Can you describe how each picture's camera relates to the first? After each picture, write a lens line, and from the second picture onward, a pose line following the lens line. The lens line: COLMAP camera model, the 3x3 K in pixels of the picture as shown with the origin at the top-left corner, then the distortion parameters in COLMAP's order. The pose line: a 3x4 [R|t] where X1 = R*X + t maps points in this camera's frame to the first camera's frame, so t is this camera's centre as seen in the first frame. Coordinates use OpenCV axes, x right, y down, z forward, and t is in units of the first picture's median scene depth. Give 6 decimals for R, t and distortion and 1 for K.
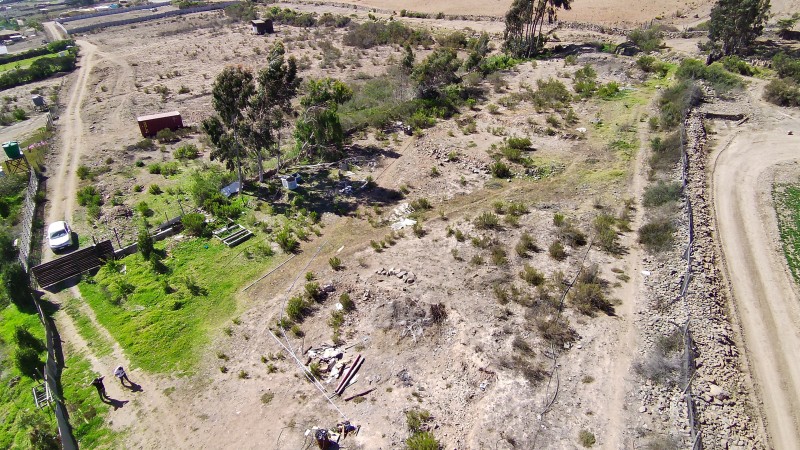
lens RADIAL K [[428.9, 0, 400.7], [0, 428.9, 183.3], [0, 0, 1]] dist [0.042026, -0.053800]
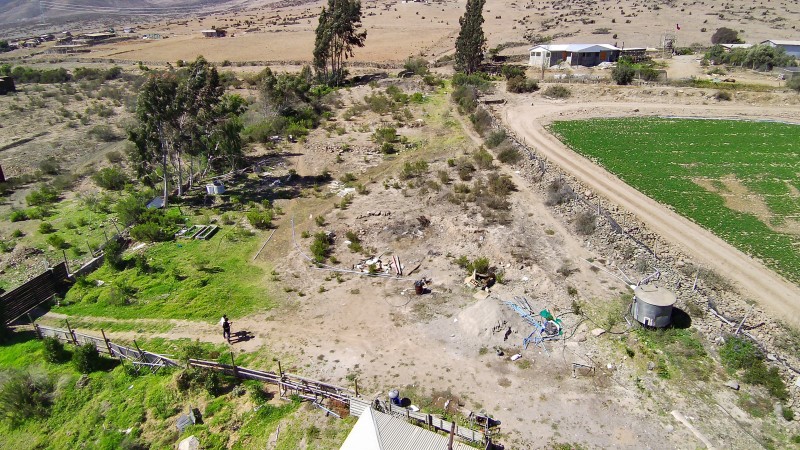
lens RADIAL K [[428.9, 0, 400.7], [0, 428.9, 183.3], [0, 0, 1]] dist [0.042026, -0.053800]
pose [[0.837865, -0.174990, 0.517070, -0.424578], [0.240201, 0.968782, -0.061361, 0.158801], [-0.490190, 0.175613, 0.853741, -0.106284]]
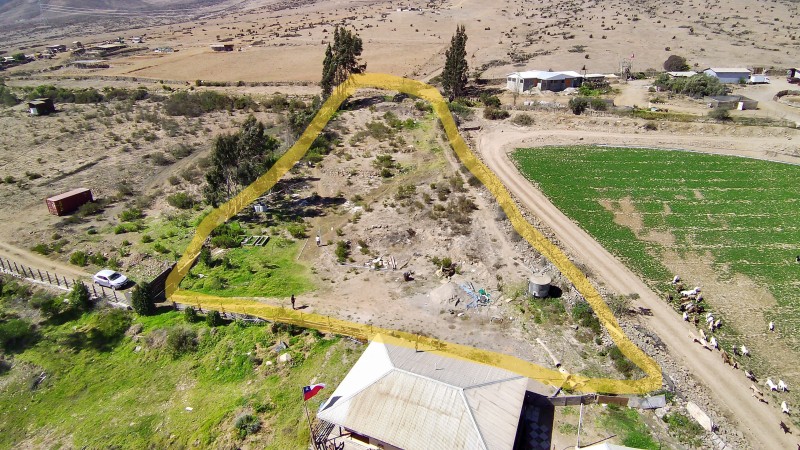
lens RADIAL K [[428.9, 0, 400.7], [0, 428.9, 183.3], [0, 0, 1]] dist [0.042026, -0.053800]
pose [[0.832689, -0.185002, 0.521923, -0.609598], [0.246821, 0.967731, -0.050761, 0.107785], [-0.495690, 0.171090, 0.851481, -0.461321]]
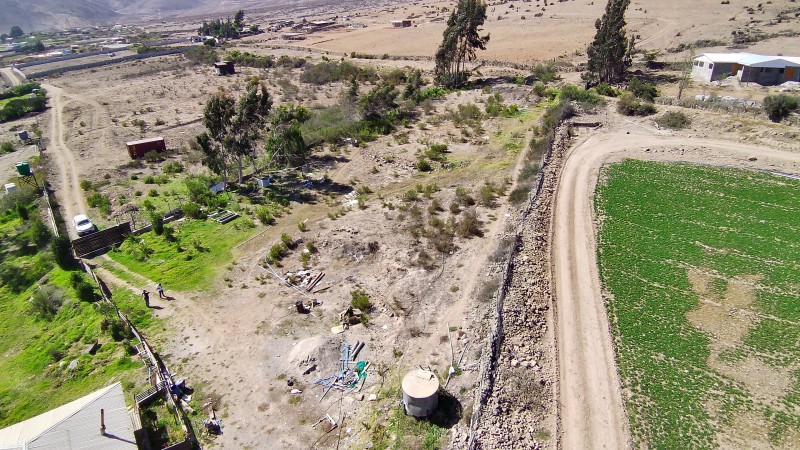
lens RADIAL K [[428.9, 0, 400.7], [0, 428.9, 183.3], [0, 0, 1]] dist [0.042026, -0.053800]
pose [[0.994679, -0.040531, 0.094710, 0.030308], [0.048529, 0.995306, -0.083733, 0.133227], [-0.090872, 0.087883, 0.991977, -0.328716]]
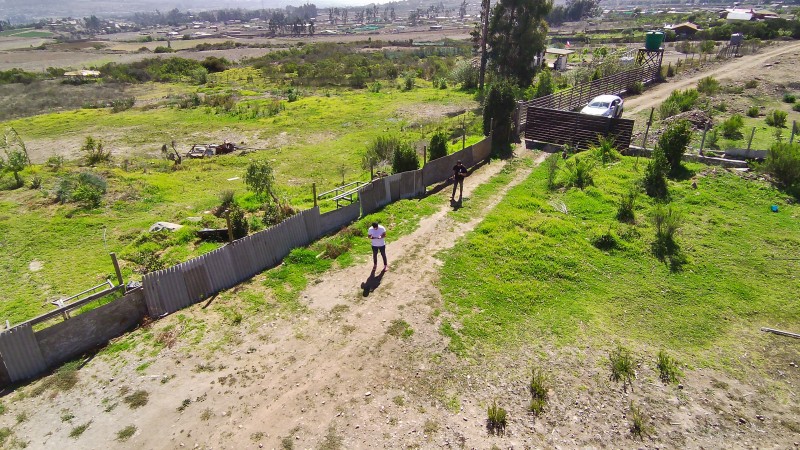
lens RADIAL K [[428.9, 0, 400.7], [0, 428.9, 183.3], [0, 0, 1]] dist [0.042026, -0.053800]
pose [[0.154216, 0.412114, -0.897986, -0.121728], [-0.433993, 0.844742, 0.313147, 0.127421], [0.887619, 0.341427, 0.309127, 0.453486]]
